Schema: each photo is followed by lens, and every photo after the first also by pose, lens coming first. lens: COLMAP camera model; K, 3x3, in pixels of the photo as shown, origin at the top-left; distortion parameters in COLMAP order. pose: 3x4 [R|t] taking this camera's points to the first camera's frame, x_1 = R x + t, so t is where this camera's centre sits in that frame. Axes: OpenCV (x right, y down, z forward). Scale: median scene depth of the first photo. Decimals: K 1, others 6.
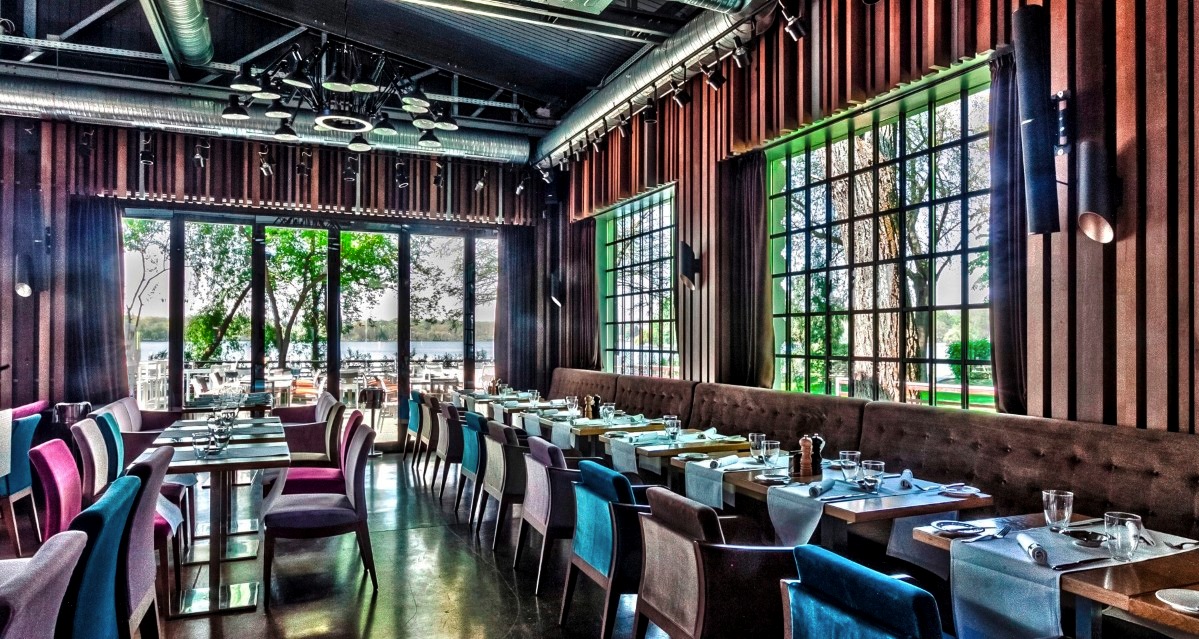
lens RADIAL K [[731.3, 0, 601.1], [0, 731.3, 334.7], [0, 0, 1]] dist [0.002556, 0.000872]
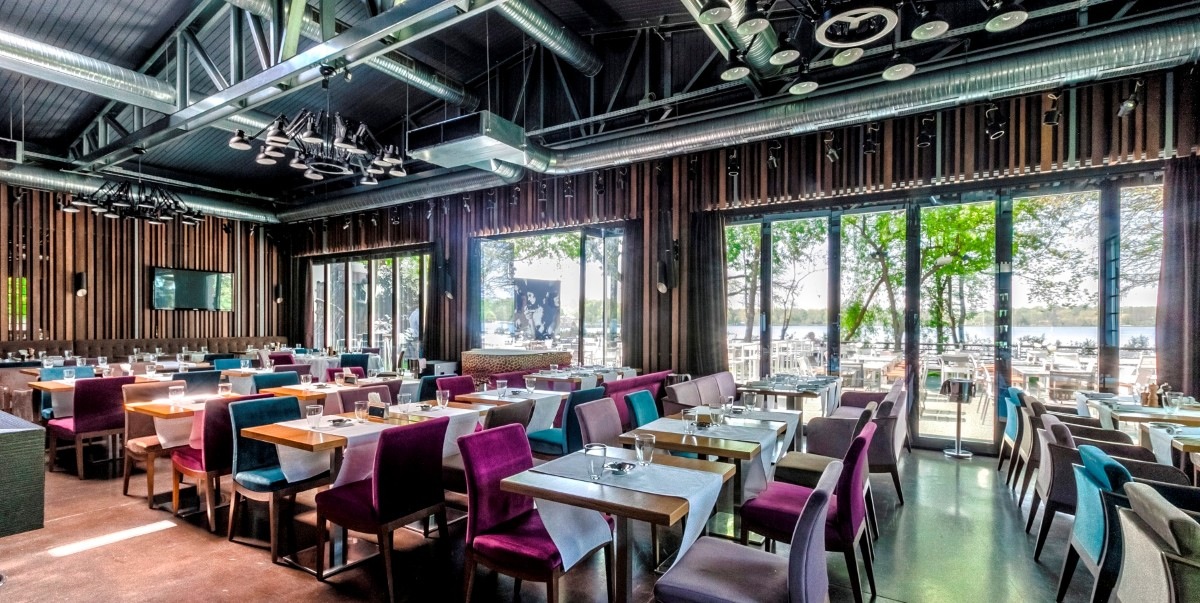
lens RADIAL K [[536.7, 0, 601.5], [0, 536.7, 326.9], [0, 0, 1]] dist [0.018673, -0.007625]
pose [[0.583402, 0.004885, -0.812169, -0.034125], [0.004133, 0.999951, 0.008984, 0.001936], [0.812173, -0.008598, 0.583354, 0.270884]]
